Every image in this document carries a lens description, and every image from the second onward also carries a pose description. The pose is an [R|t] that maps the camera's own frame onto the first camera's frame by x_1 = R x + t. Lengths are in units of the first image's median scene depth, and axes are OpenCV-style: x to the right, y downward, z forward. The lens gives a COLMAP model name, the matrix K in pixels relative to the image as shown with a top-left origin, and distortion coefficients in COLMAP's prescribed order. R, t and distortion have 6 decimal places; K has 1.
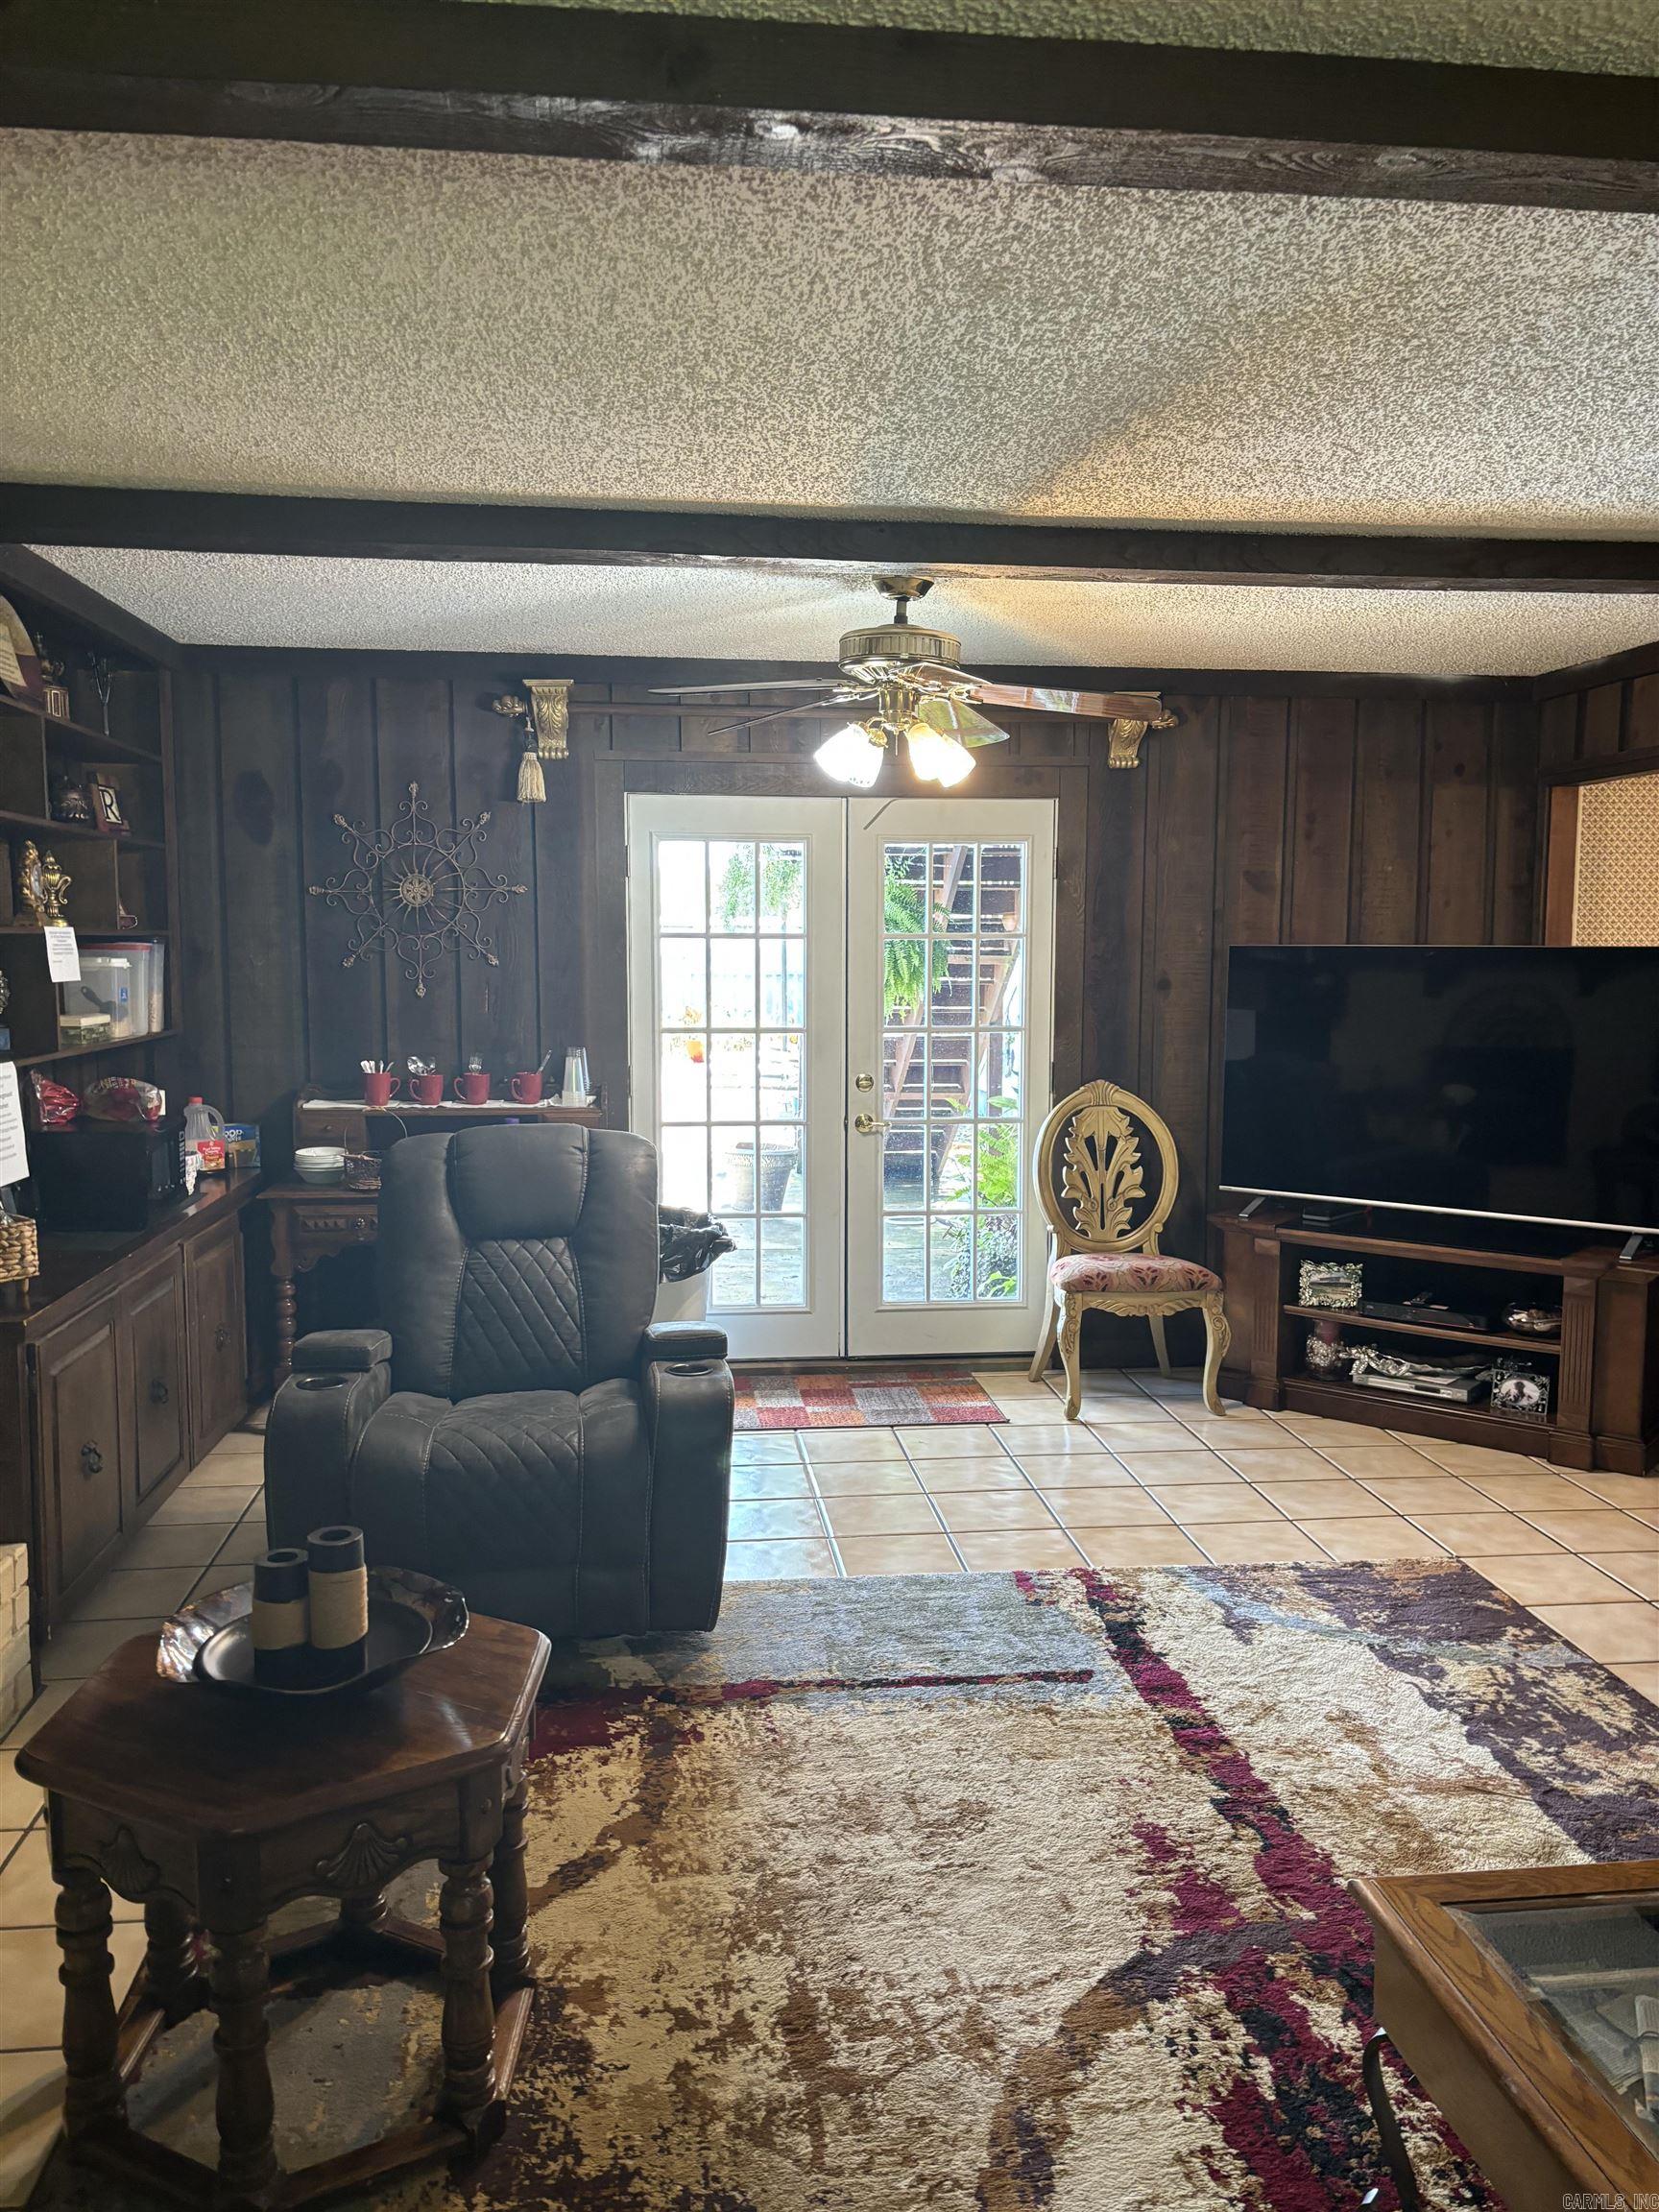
lens RADIAL K [[1670.4, 0, 829.5], [0, 1670.4, 1106.0], [0, 0, 1]] dist [0.013005, -0.001009]
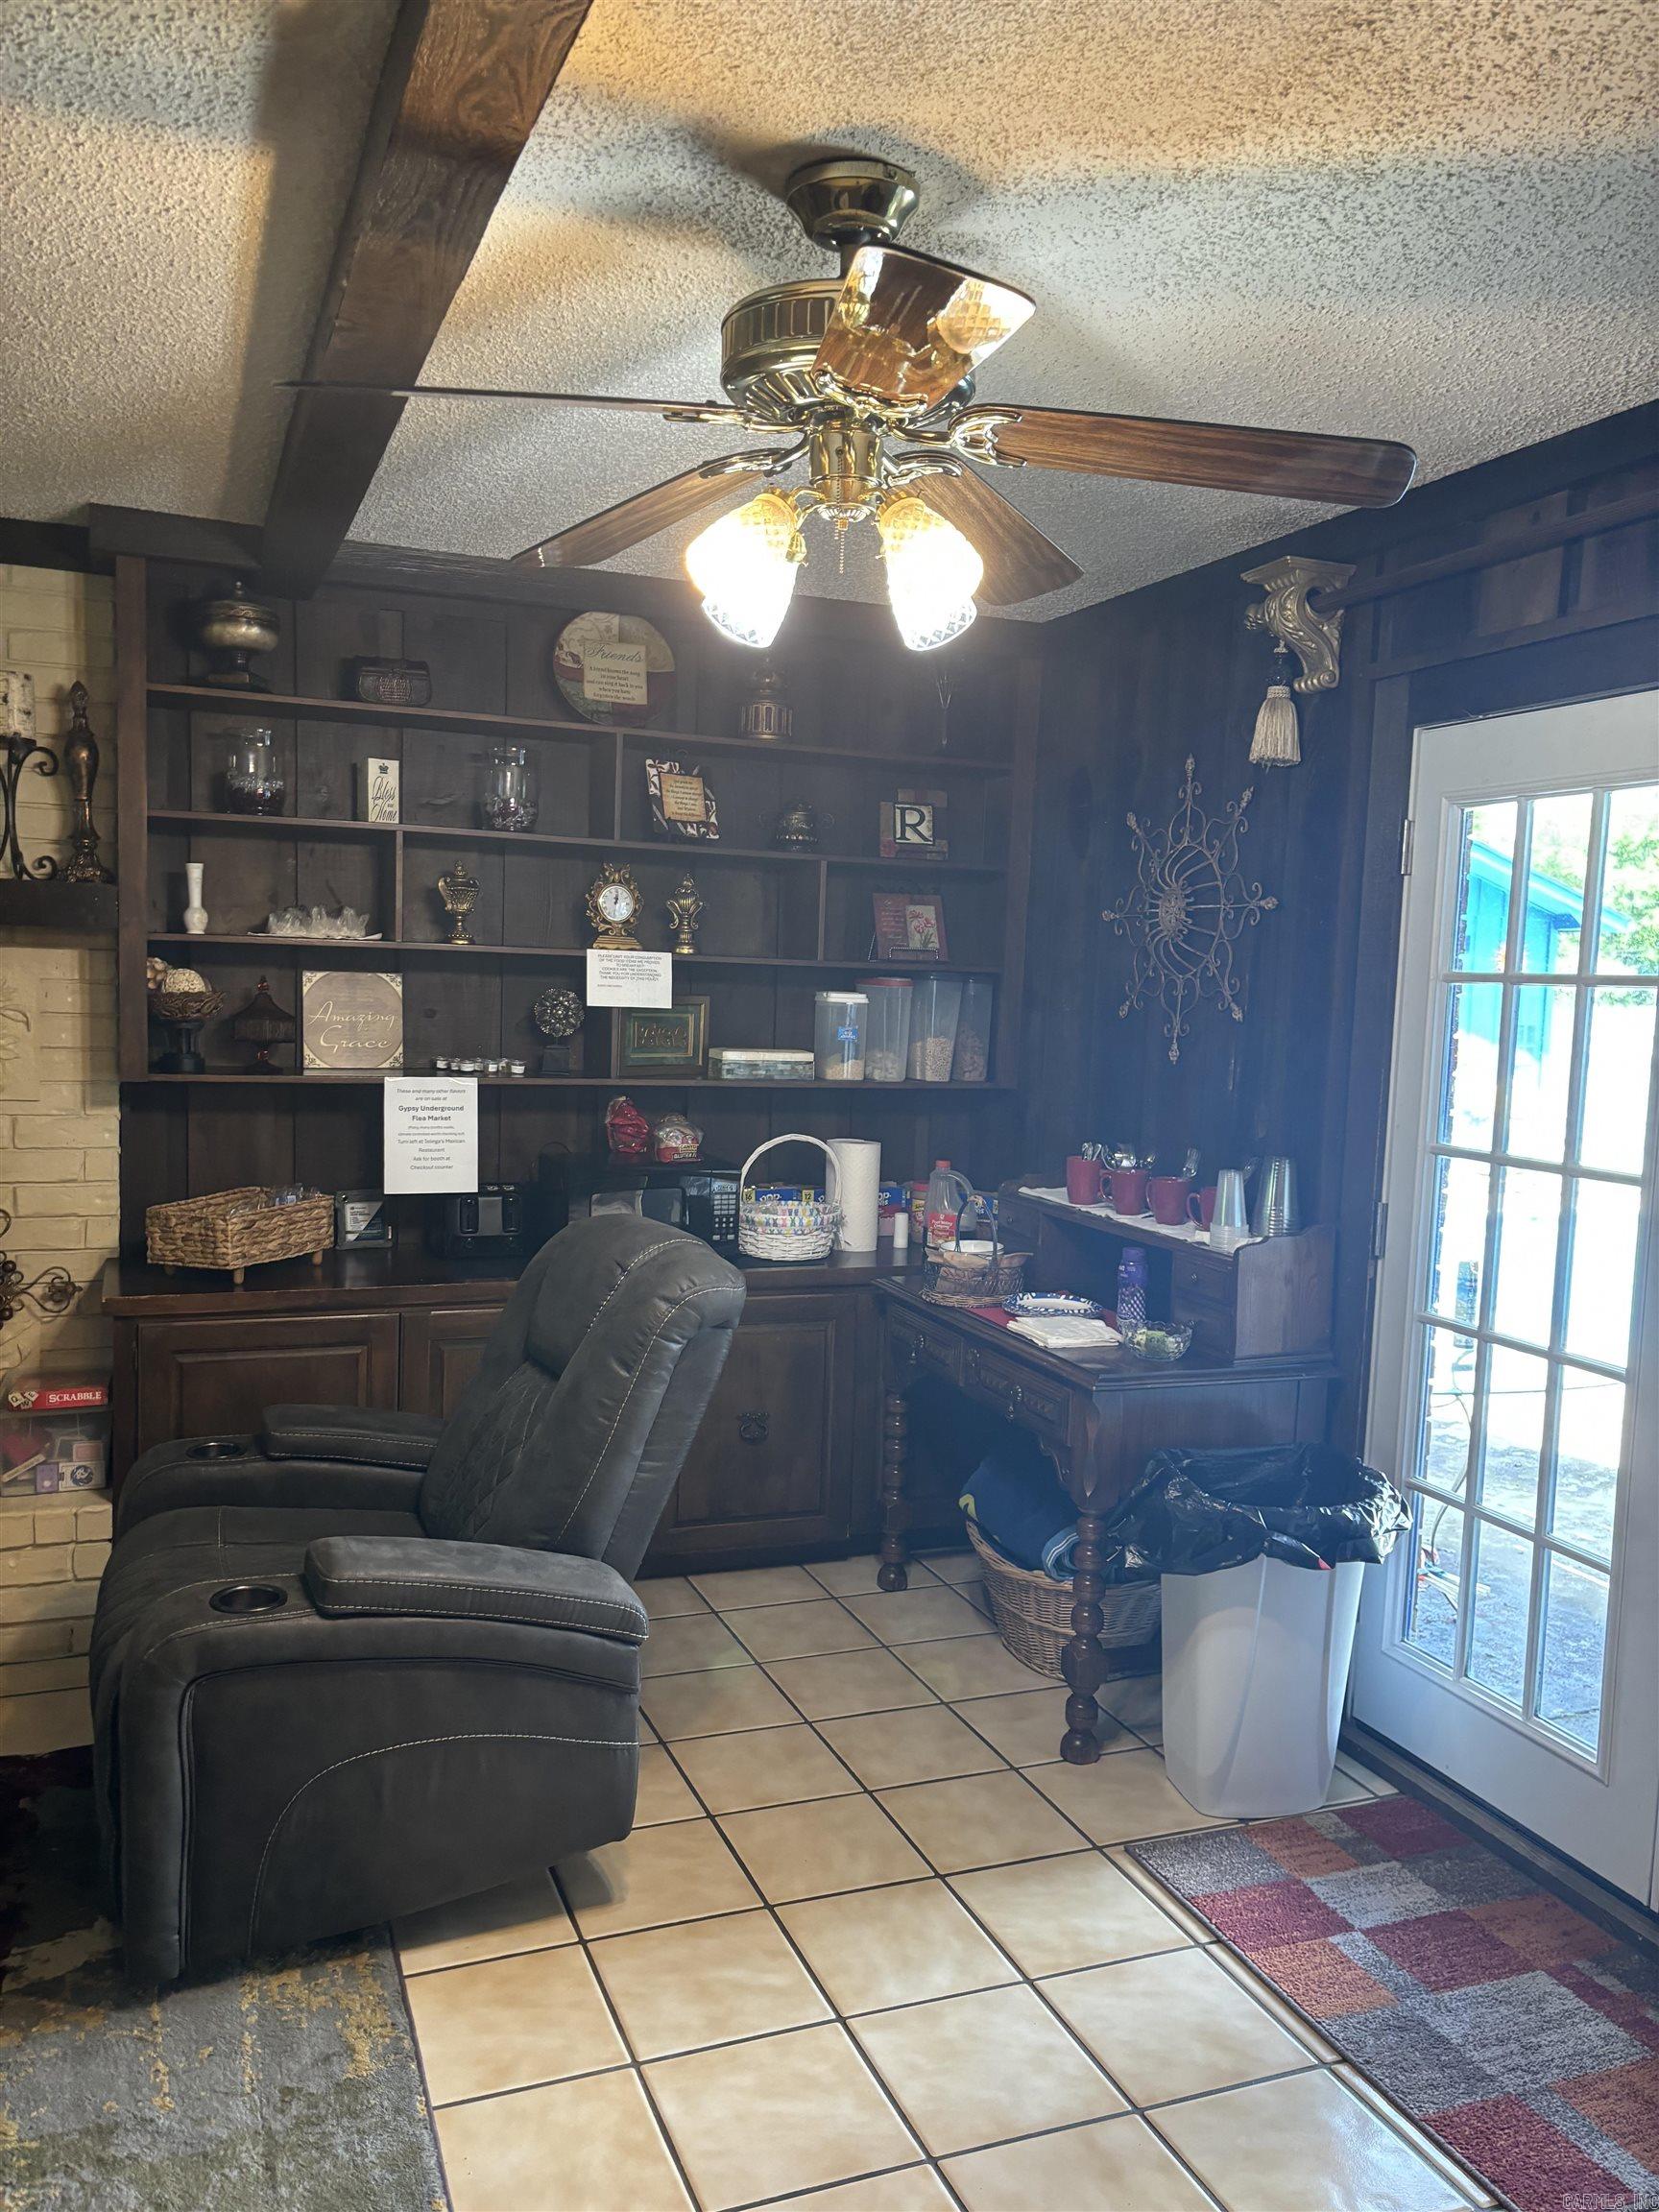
lens RADIAL K [[1670.4, 0, 829.5], [0, 1670.4, 1106.0], [0, 0, 1]] dist [0.013005, -0.001009]
pose [[0.257052, 0.076657, -0.963352, 0.397608], [-0.132011, 0.990290, 0.043576, -0.059743], [0.957339, 0.115972, 0.264676, 0.689384]]
